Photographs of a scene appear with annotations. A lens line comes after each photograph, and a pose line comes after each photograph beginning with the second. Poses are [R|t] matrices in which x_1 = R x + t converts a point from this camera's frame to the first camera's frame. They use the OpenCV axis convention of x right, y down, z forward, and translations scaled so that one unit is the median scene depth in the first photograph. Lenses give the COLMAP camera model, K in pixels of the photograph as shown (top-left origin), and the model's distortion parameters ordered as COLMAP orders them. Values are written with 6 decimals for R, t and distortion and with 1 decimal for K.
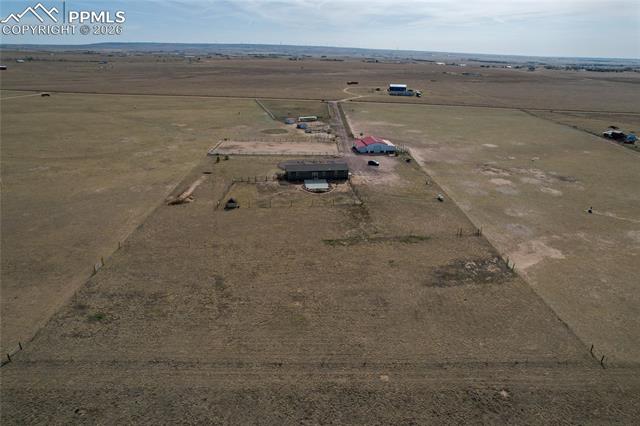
lens RADIAL K [[411.3, 0, 323.3], [0, 411.3, 213.7], [0, 0, 1]] dist [-0.075708, 0.068761]
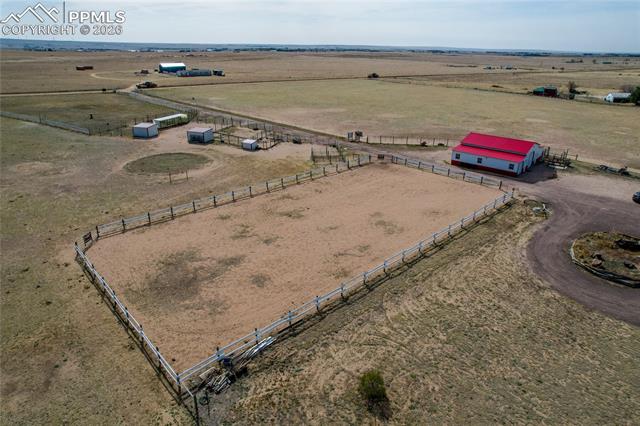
lens RADIAL K [[411.3, 0, 323.3], [0, 411.3, 213.7], [0, 0, 1]] dist [-0.075708, 0.068761]
pose [[0.750102, -0.265441, 0.605713, -0.302830], [0.251200, 0.961626, 0.110333, -0.206164], [-0.611756, 0.069394, 0.787997, 0.813254]]
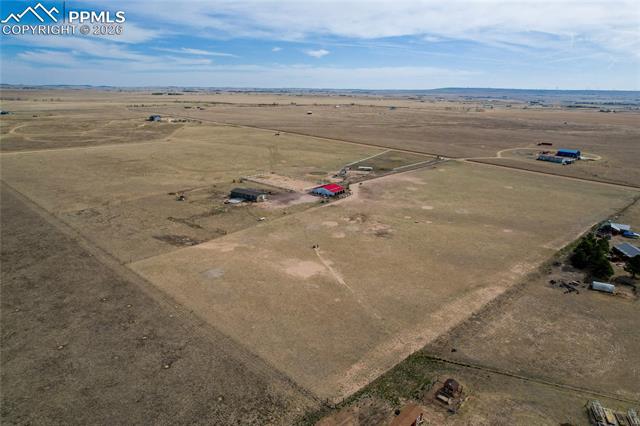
lens RADIAL K [[411.3, 0, 323.3], [0, 411.3, 213.7], [0, 0, 1]] dist [-0.075708, 0.068761]
pose [[0.725334, 0.193047, -0.660775, 1.094344], [-0.257250, 0.966345, -0.000063, -0.086358], [0.638524, 0.170030, 0.750584, -0.051946]]
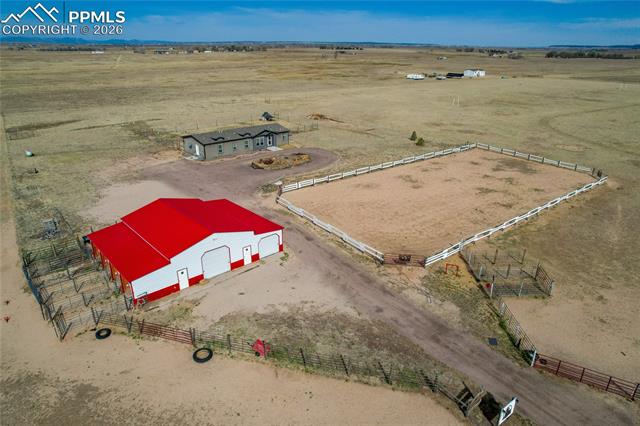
lens RADIAL K [[411.3, 0, 323.3], [0, 411.3, 213.7], [0, 0, 1]] dist [-0.075708, 0.068761]
pose [[-0.816824, 0.193150, -0.543591, 0.192215], [-0.238899, 0.744434, 0.623494, -0.357930], [0.525096, 0.639148, -0.561929, 1.212715]]
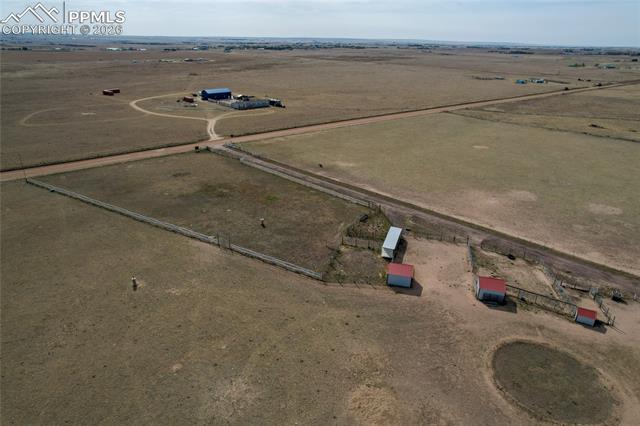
lens RADIAL K [[411.3, 0, 323.3], [0, 411.3, 213.7], [0, 0, 1]] dist [-0.075708, 0.068761]
pose [[0.710494, -0.290745, 0.640832, -0.436030], [0.264102, 0.954260, 0.140136, -0.465182], [-0.652264, 0.069679, 0.754782, 1.122459]]
